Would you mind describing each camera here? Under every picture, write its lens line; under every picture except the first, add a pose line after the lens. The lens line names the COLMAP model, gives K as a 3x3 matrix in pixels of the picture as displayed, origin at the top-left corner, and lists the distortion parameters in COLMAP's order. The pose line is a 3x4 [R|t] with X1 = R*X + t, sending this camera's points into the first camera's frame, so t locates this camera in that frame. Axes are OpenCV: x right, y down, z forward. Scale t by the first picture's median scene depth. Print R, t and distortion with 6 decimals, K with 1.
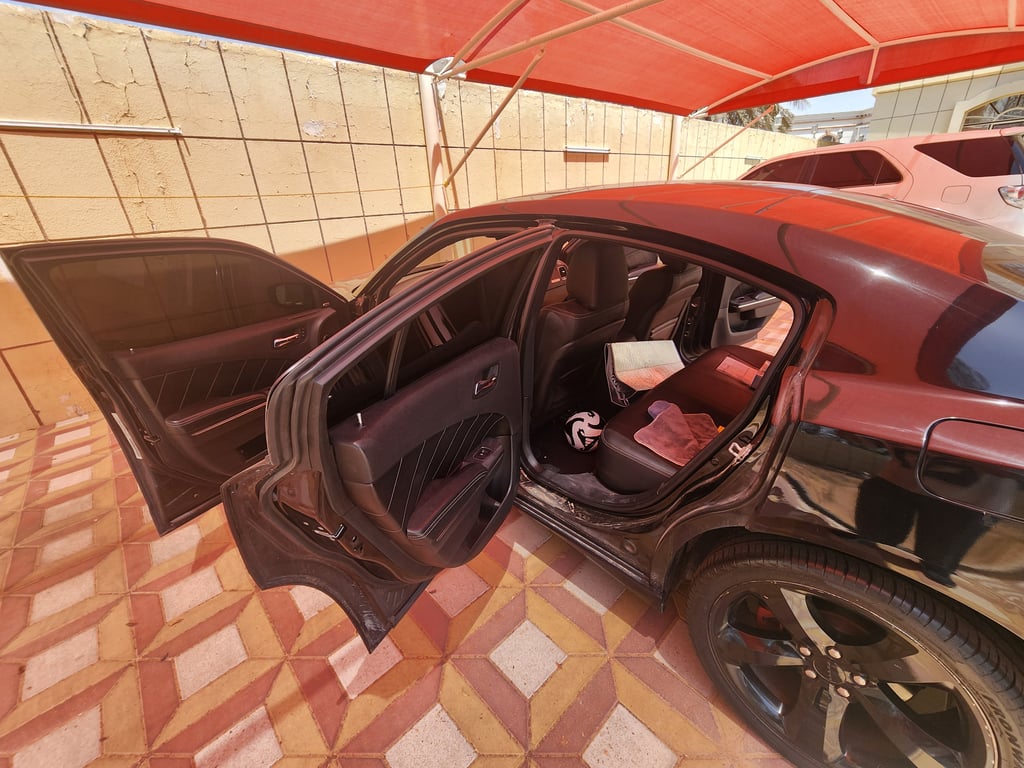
lens RADIAL K [[419.5, 0, 509.6], [0, 419.5, 384.1], [0, 0, 1]] dist [-0.002136, 0.000227]
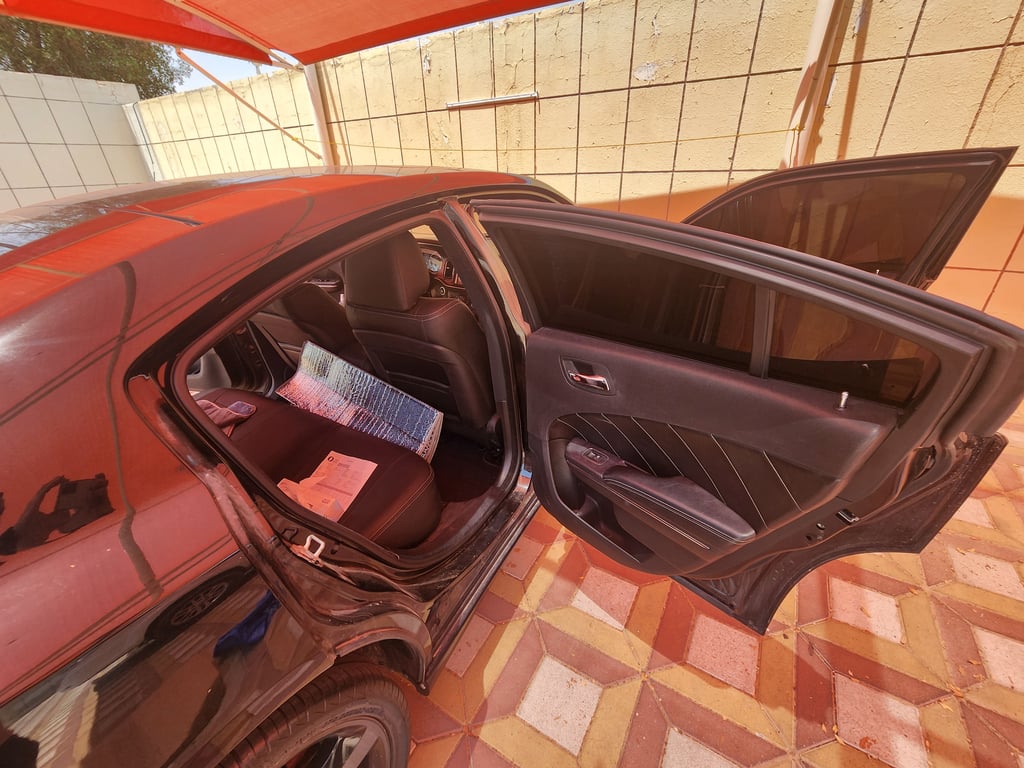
lens RADIAL K [[421.4, 0, 511.3], [0, 421.4, 381.5], [0, 0, 1]] dist [-0.002111, 0.000306]
pose [[0.258571, 0.483951, -0.836022, 0.871950], [-0.377055, 0.847366, 0.373900, -0.405291], [0.889365, 0.218547, 0.401580, 0.783050]]
